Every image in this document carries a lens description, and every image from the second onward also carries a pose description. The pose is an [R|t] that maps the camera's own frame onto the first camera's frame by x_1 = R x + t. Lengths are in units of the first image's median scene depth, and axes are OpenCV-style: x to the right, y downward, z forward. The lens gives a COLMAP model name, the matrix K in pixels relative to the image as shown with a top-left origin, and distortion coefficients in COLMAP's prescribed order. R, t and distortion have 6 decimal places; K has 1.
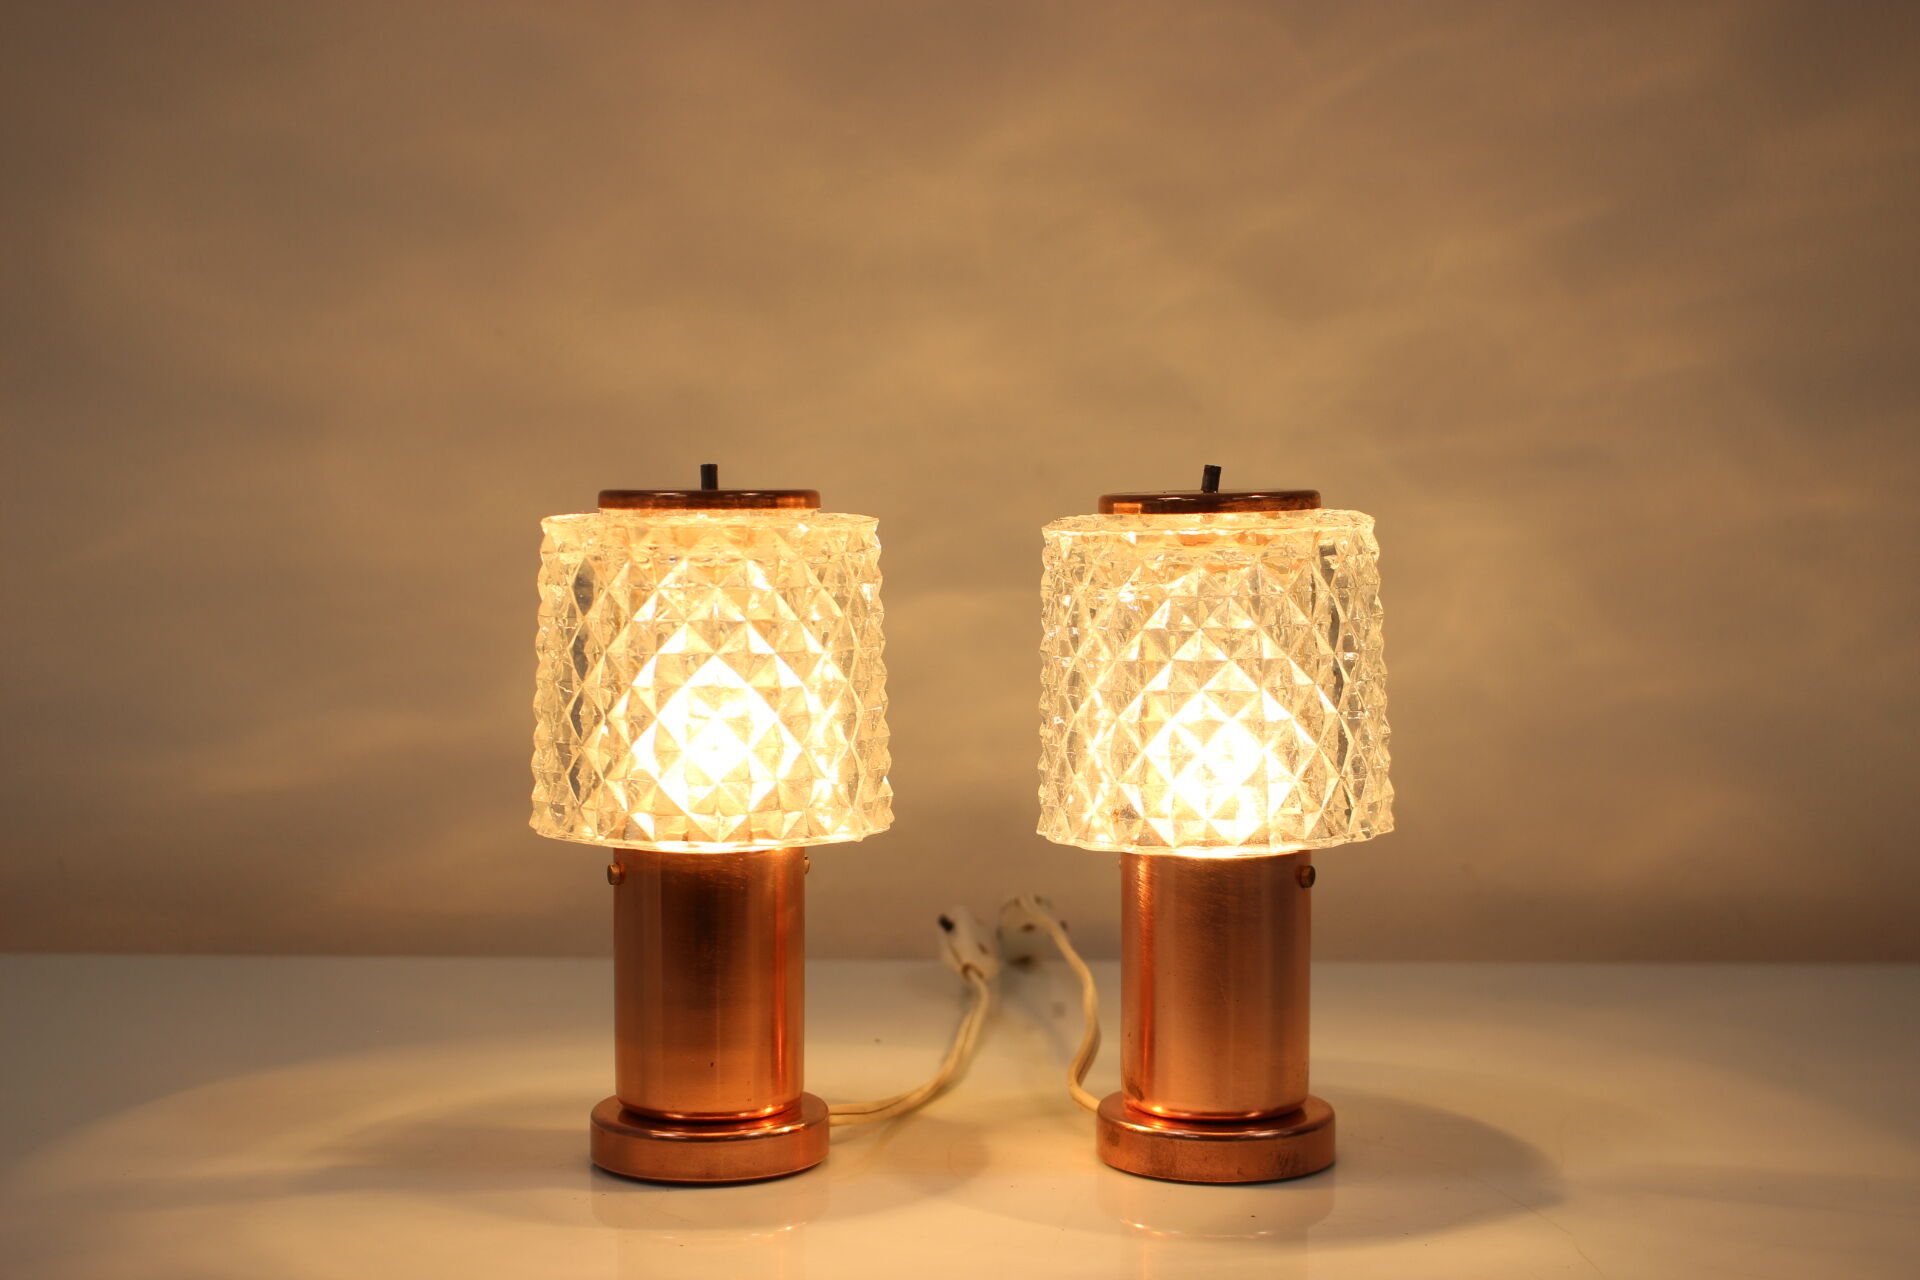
lens RADIAL K [[2635.9, 0, 962.1], [0, 2635.9, 654.1], [0, 0, 1]] dist [-0.041669, 0.000000]
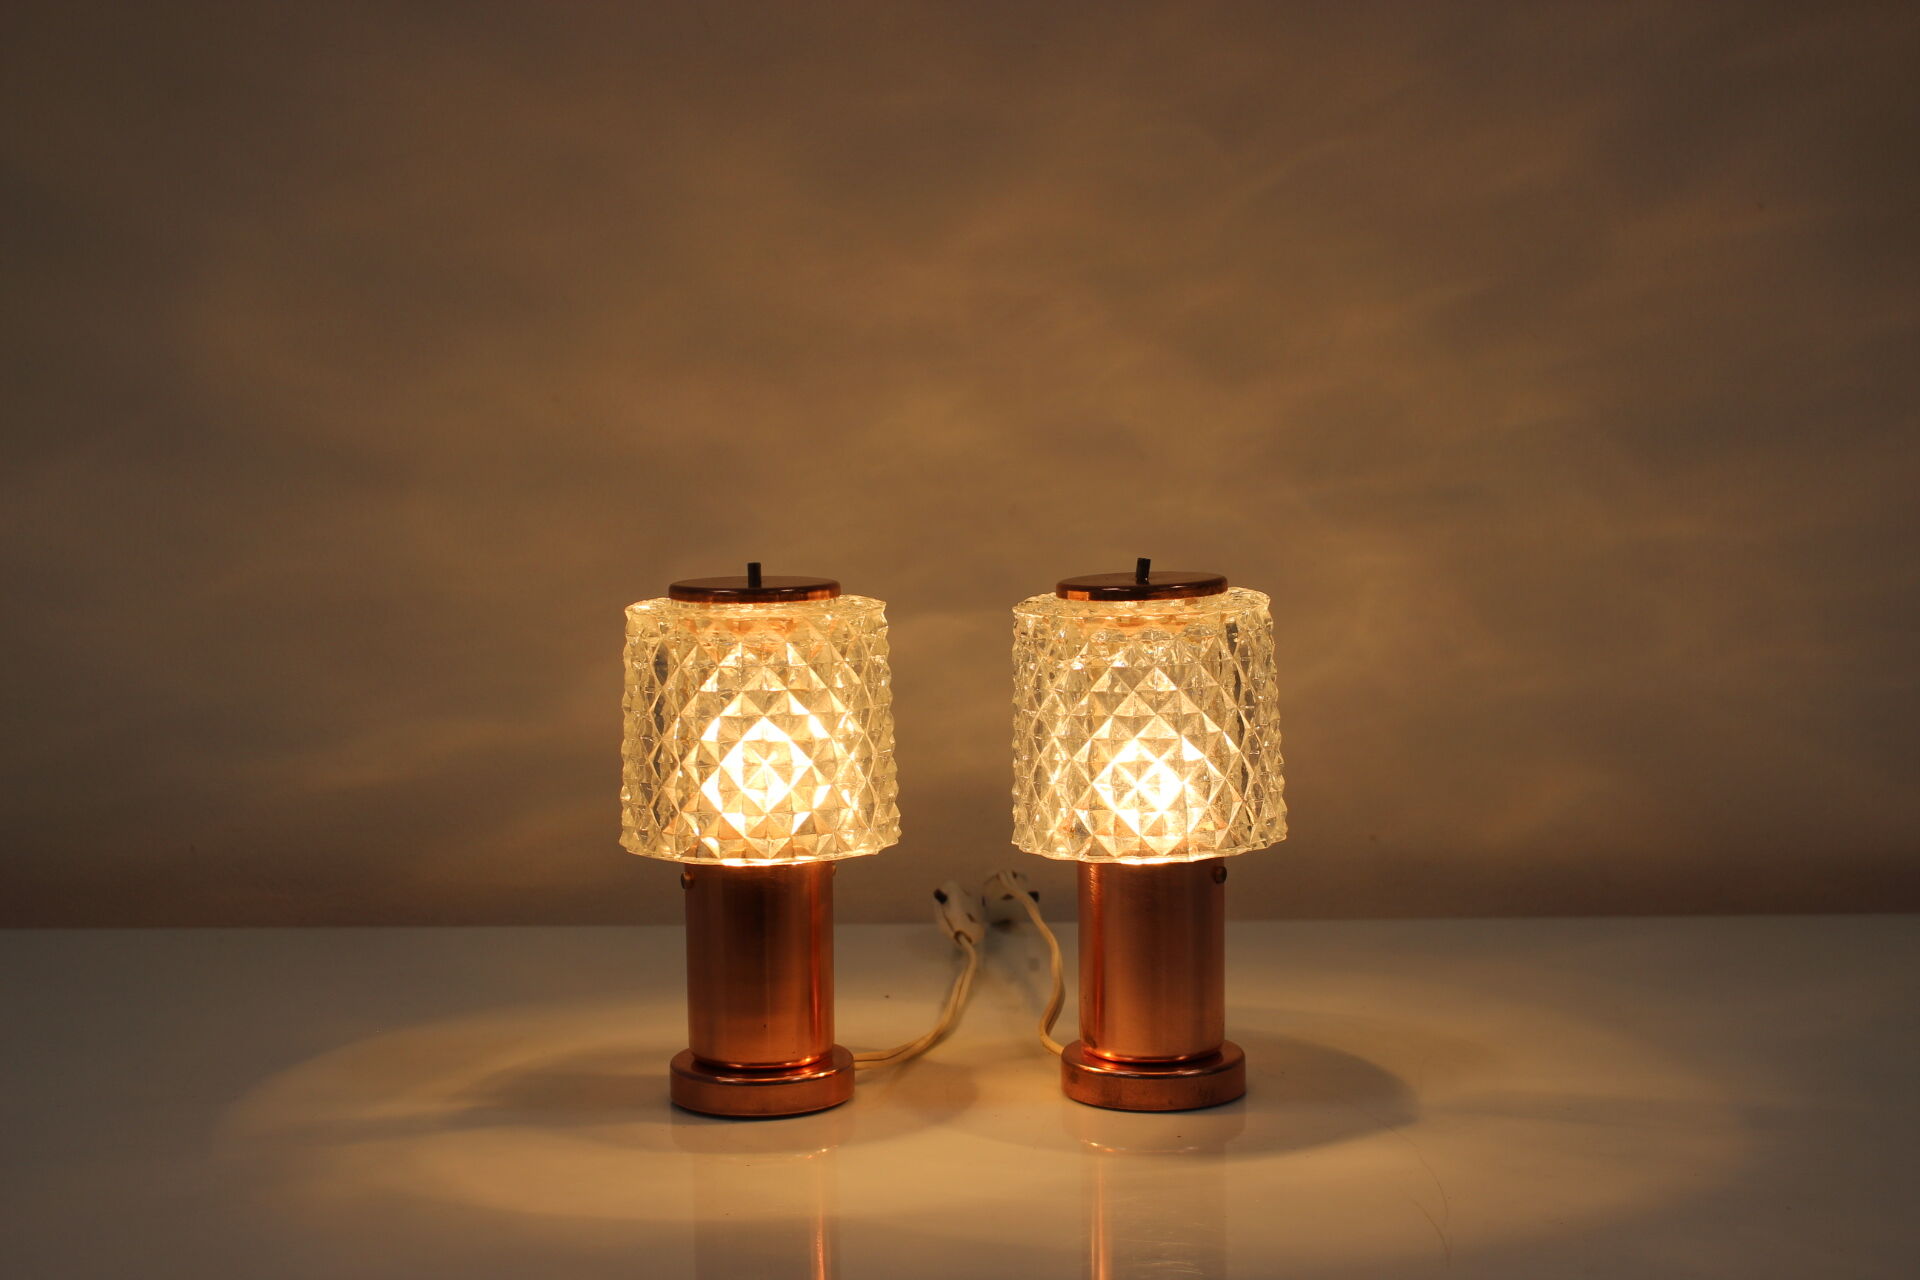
lens RADIAL K [[2635.9, 0, 954.6], [0, 2635.9, 630.3], [0, 0, 1]] dist [-0.041669, 0.000000]
pose [[0.999888, -0.014415, 0.003969, -0.003391], [0.014303, 0.999536, 0.026891, -0.073561], [-0.004355, -0.026831, 0.999630, -0.297558]]
